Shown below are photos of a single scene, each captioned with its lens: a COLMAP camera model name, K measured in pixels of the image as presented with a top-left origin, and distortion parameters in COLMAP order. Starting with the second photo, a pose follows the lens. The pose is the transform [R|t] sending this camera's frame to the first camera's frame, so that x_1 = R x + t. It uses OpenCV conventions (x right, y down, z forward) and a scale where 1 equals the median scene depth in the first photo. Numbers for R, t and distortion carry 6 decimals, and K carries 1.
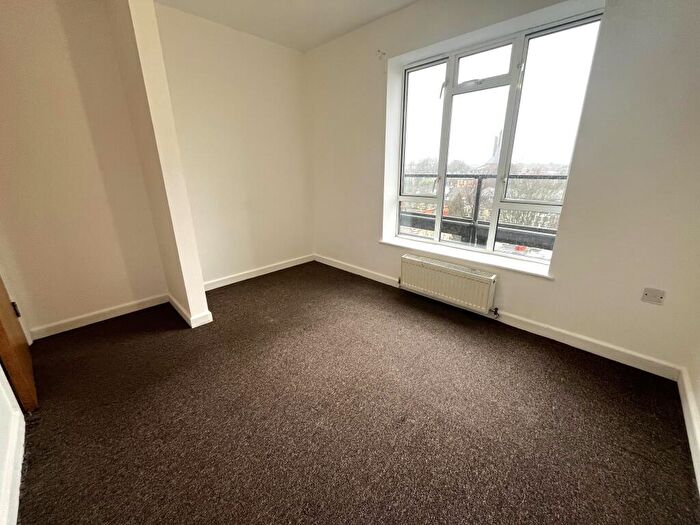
lens RADIAL K [[280.1, 0, 351.9], [0, 280.1, 261.1], [0, 0, 1]] dist [-0.010047, 0.000025]
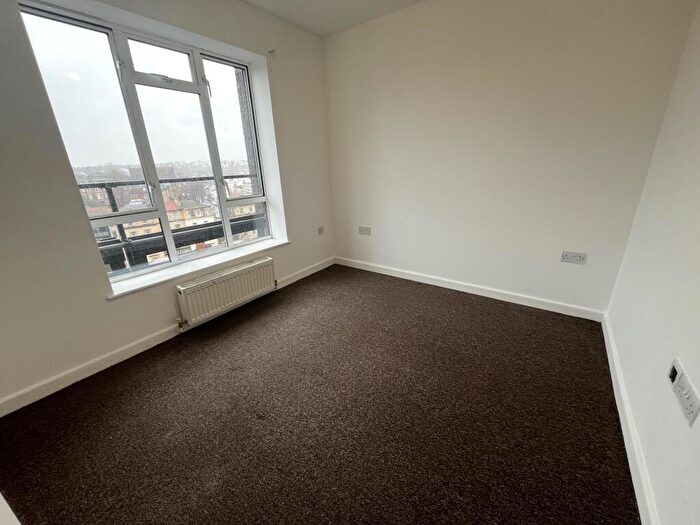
lens RADIAL K [[280.1, 0, 351.9], [0, 280.1, 261.1], [0, 0, 1]] dist [-0.010047, 0.000025]
pose [[-0.152679, -0.307830, 0.939111, -0.673625], [0.338310, 0.876560, 0.342329, -0.216664], [-0.928566, 0.369977, -0.029691, 0.662499]]
